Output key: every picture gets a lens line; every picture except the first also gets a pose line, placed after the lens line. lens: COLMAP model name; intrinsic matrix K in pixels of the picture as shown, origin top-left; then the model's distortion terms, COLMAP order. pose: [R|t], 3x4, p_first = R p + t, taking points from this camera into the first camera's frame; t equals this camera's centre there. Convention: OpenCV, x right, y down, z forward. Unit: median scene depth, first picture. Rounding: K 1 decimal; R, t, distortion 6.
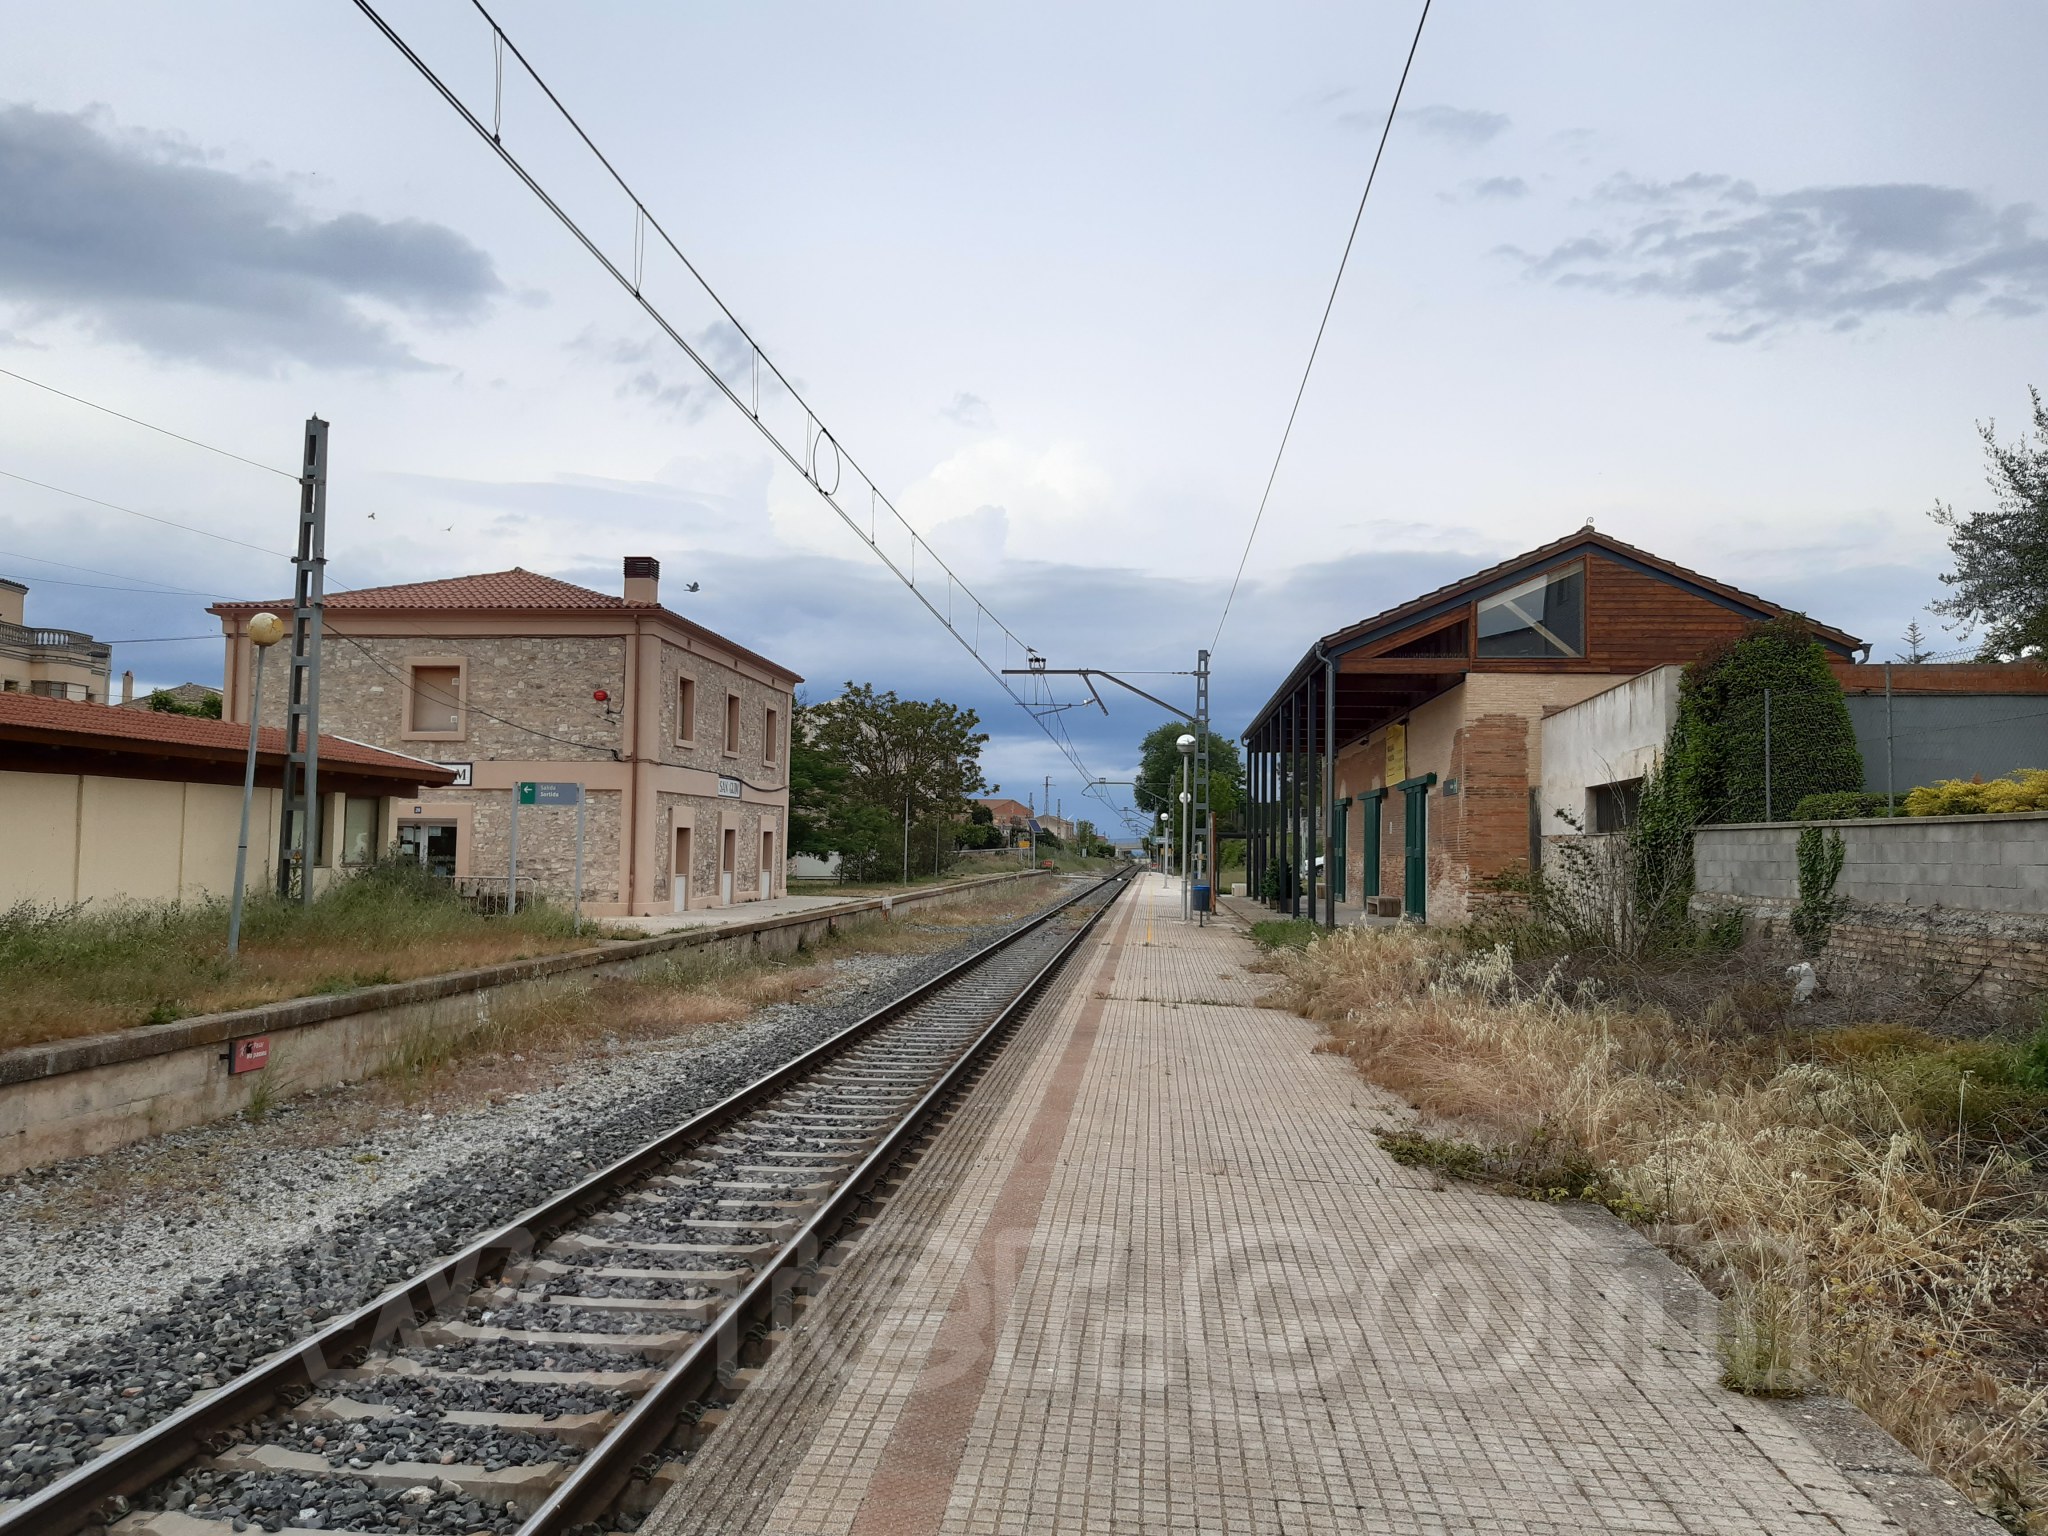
lens RADIAL K [[1571.3, 0, 1065.0], [0, 1571.3, 748.5], [0, 0, 1]] dist [0.048386, -0.138037]
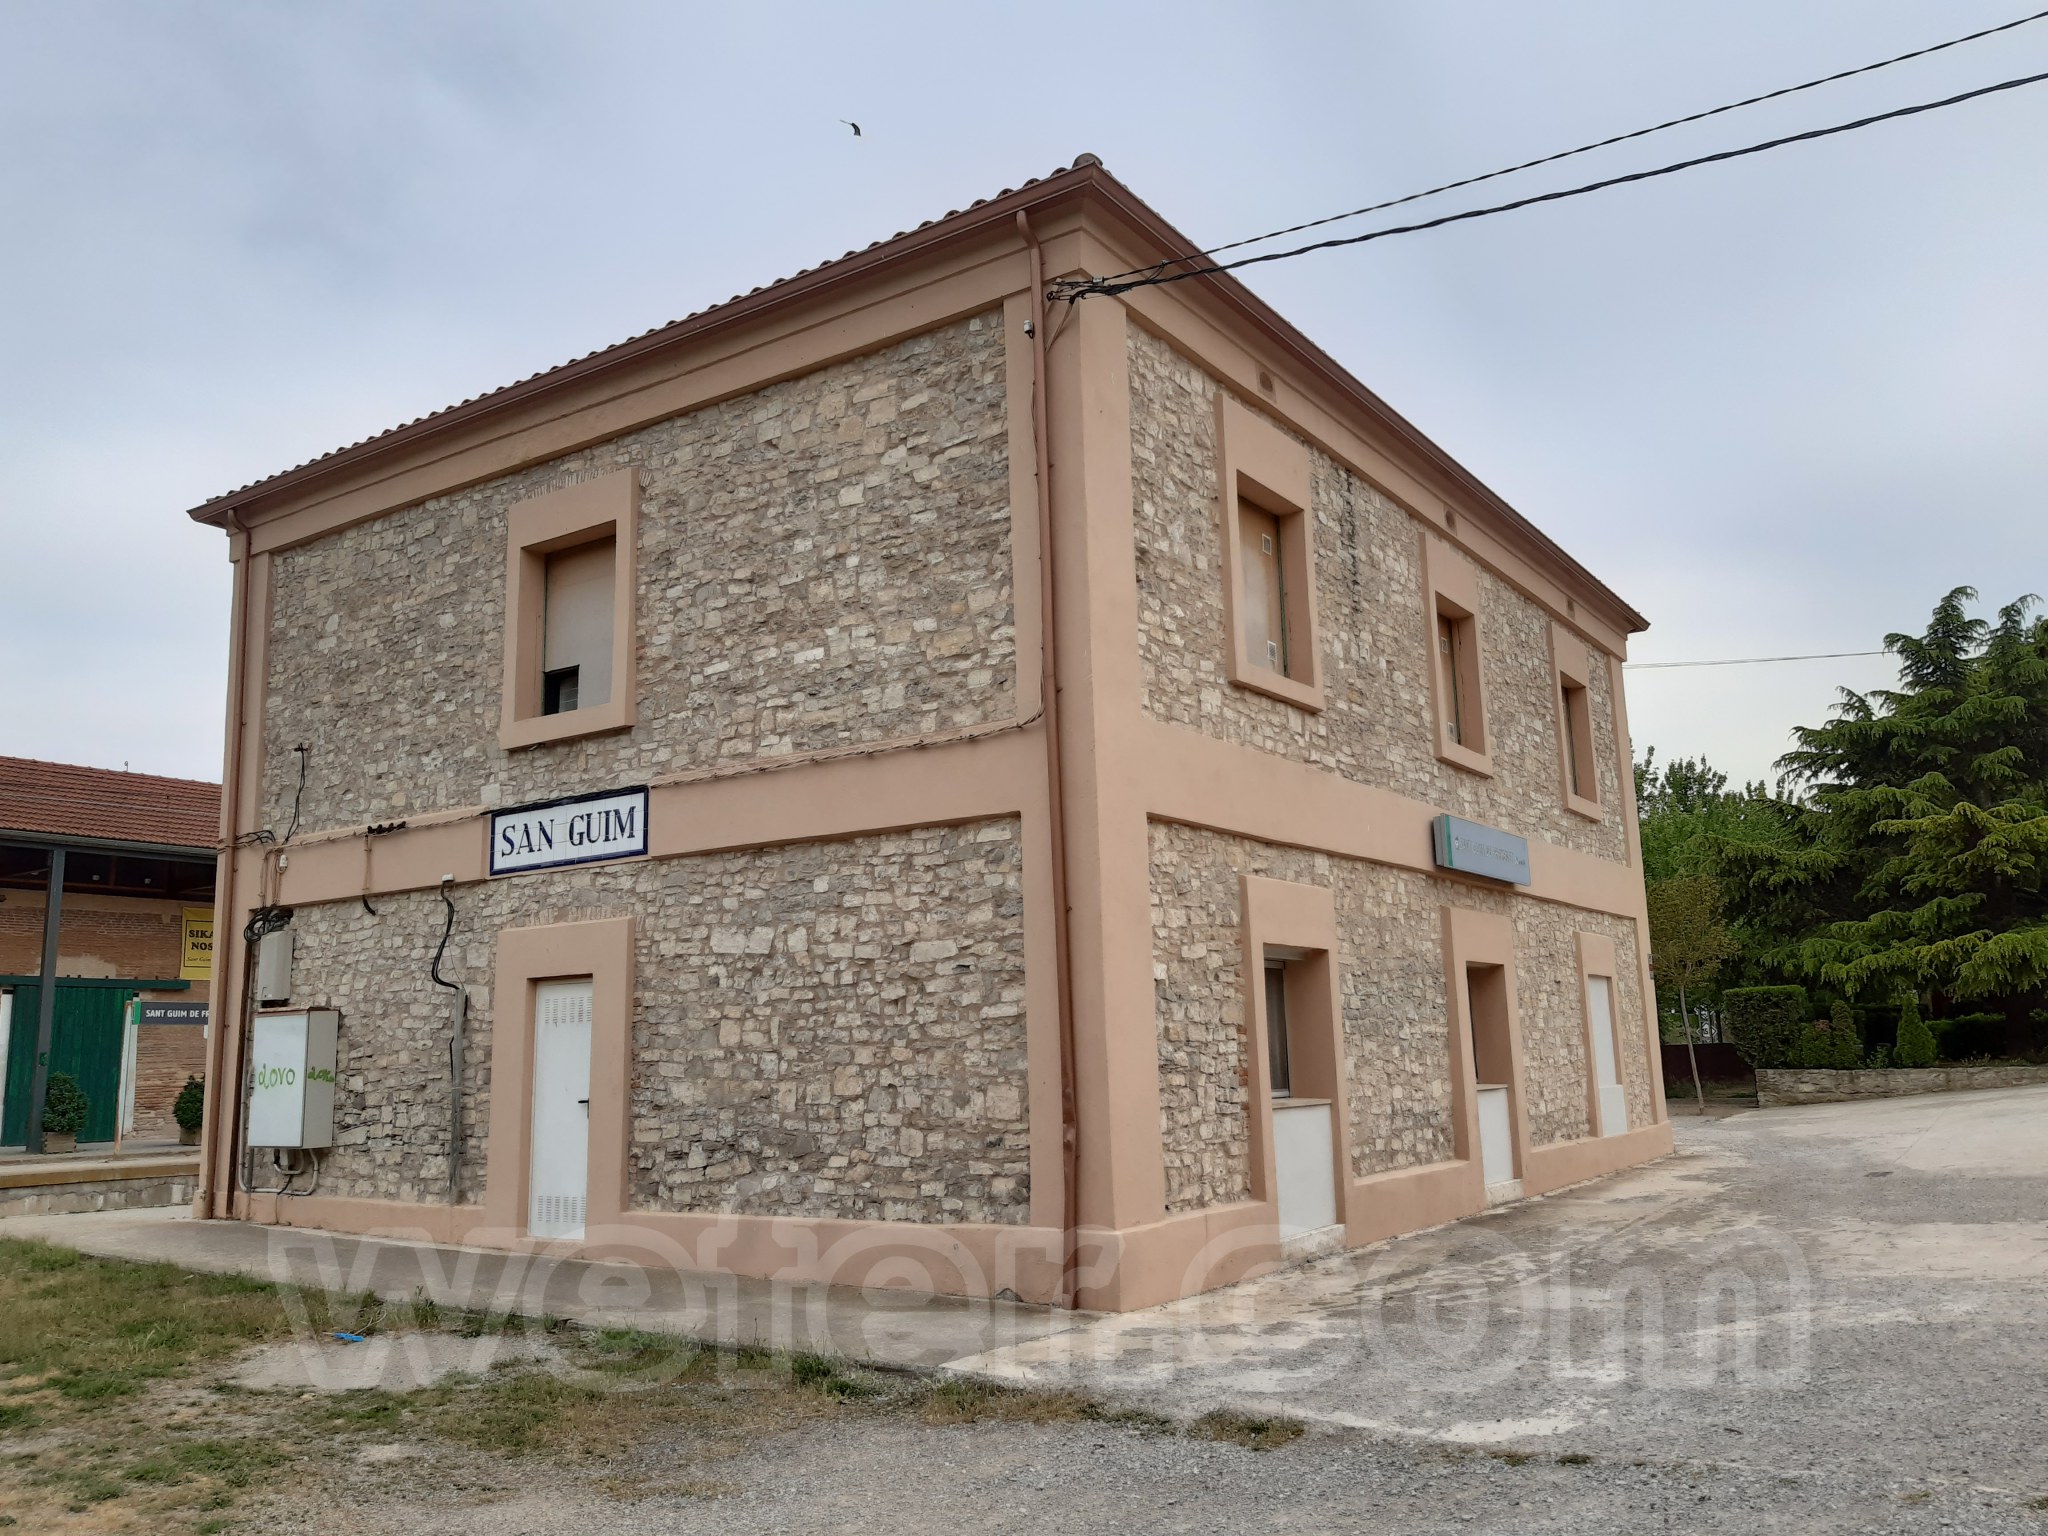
lens RADIAL K [[1586.3, 0, 1025.9], [0, 1586.3, 745.2], [0, 0, 1]] dist [0.081252, -0.150678]
pose [[0.856435, -0.134266, -0.498489, -0.133881], [0.072222, 0.987253, -0.141831, 0.054679], [0.511178, 0.085467, 0.855215, 0.745367]]
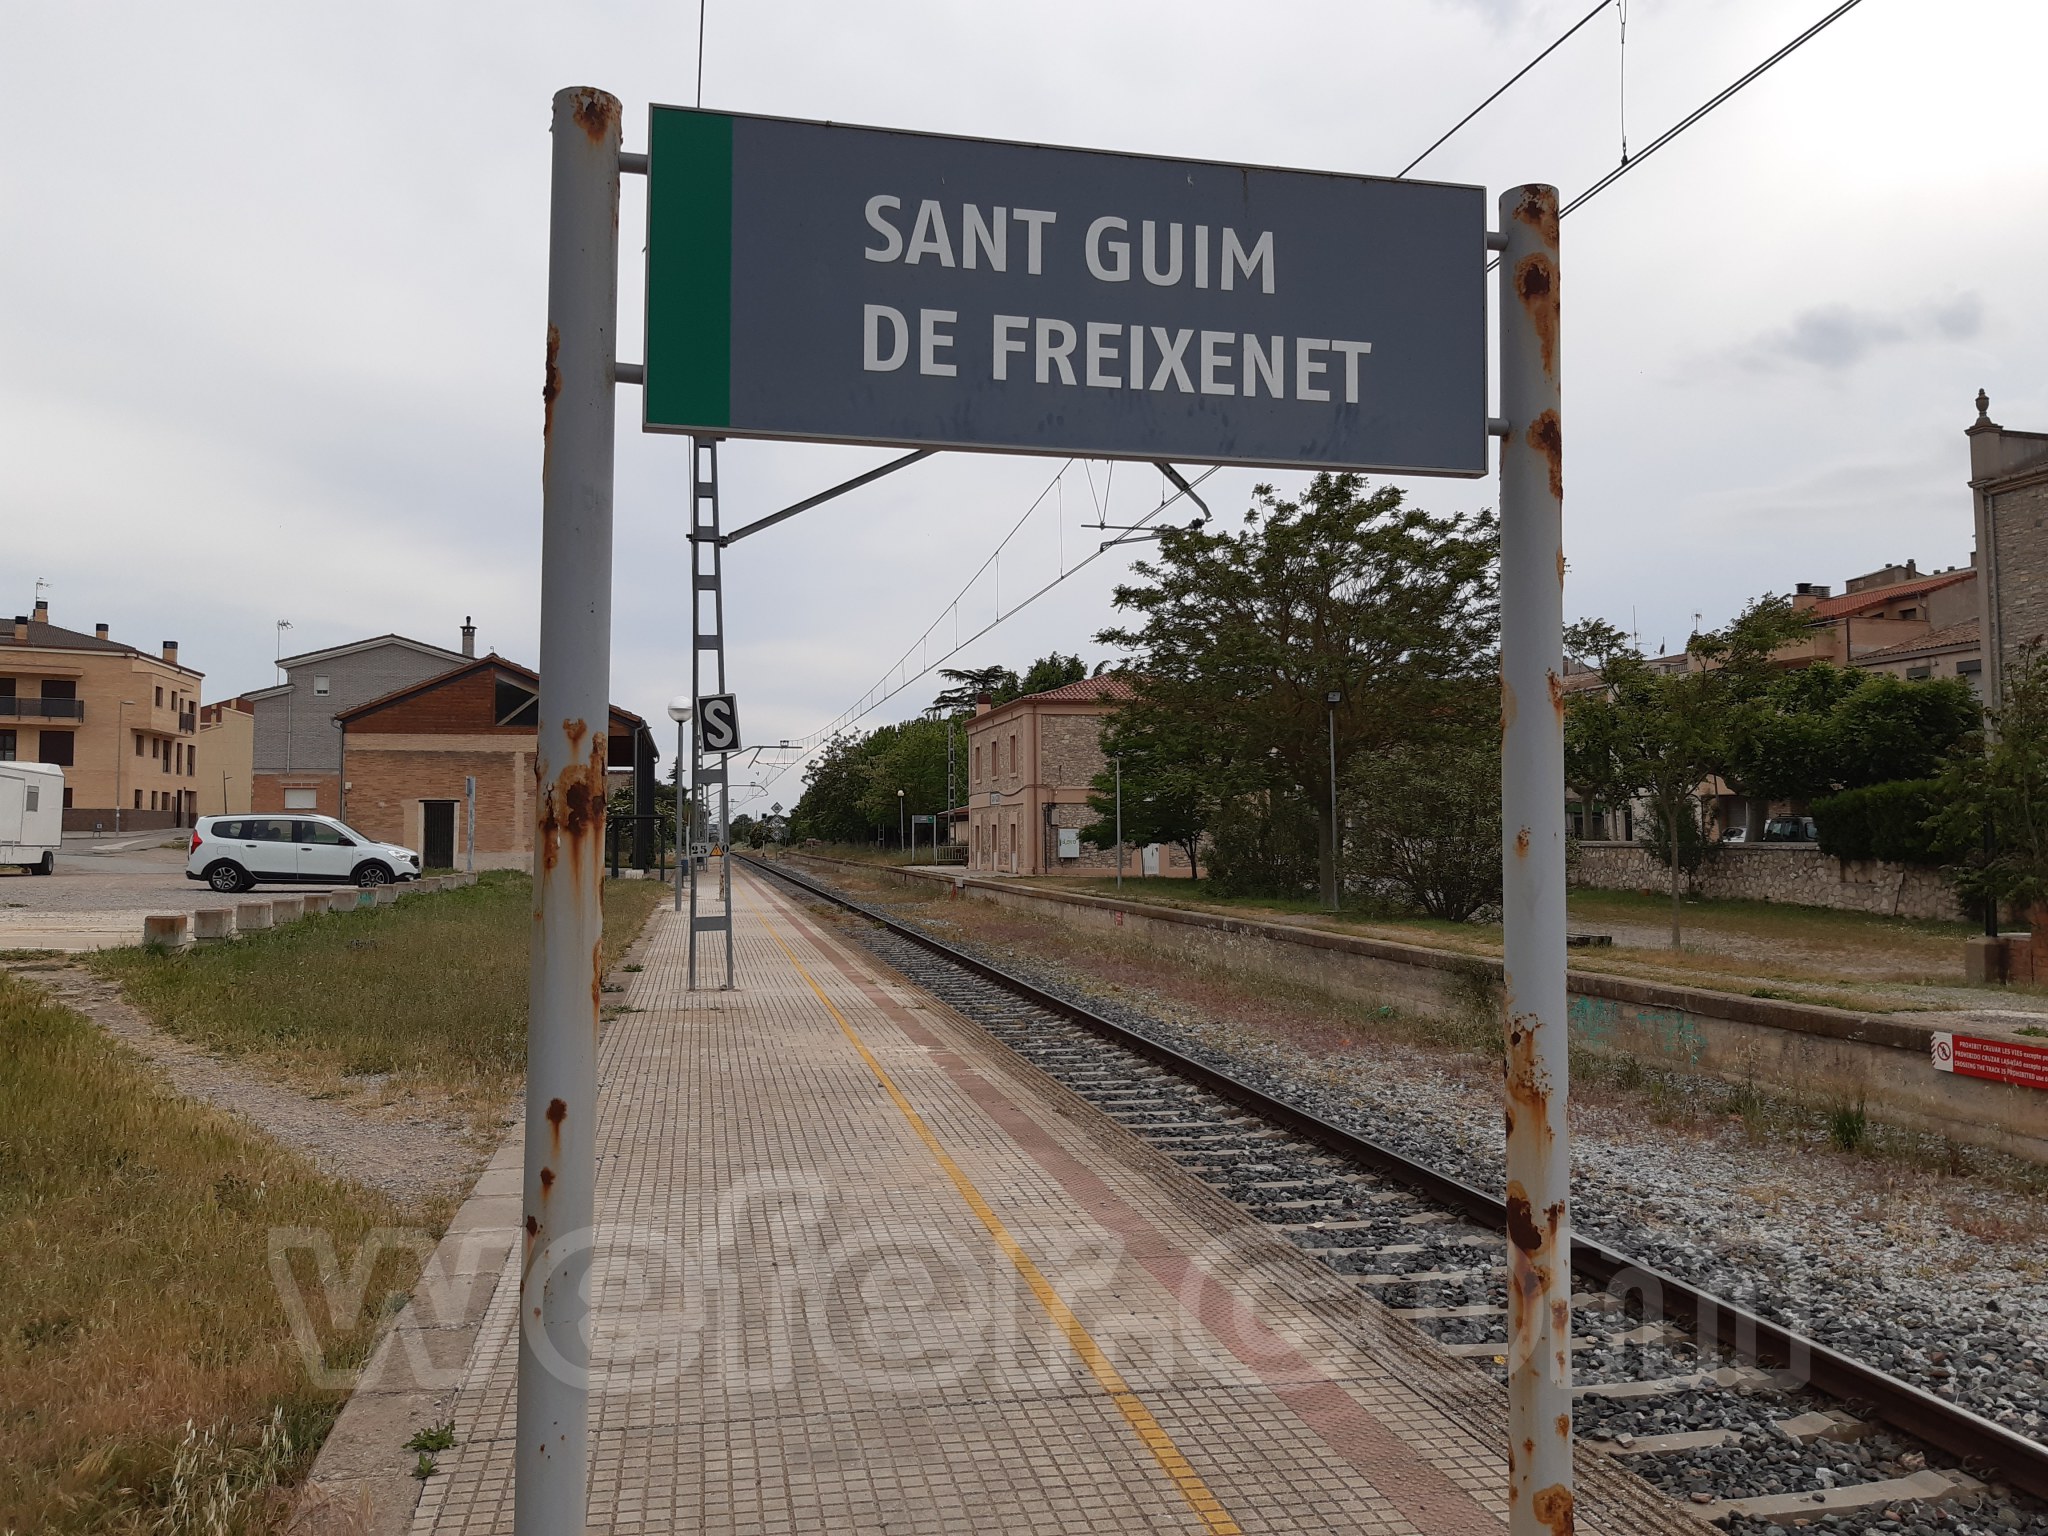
lens RADIAL K [[1576.1, 0, 1040.0], [0, 1576.1, 757.8], [0, 0, 1]] dist [0.093239, -0.164655]
pose [[0.964583, -0.004468, 0.263742, -0.977867], [0.000047, 0.999859, 0.016769, -0.055022], [-0.263780, -0.016163, 0.964448, -0.656386]]
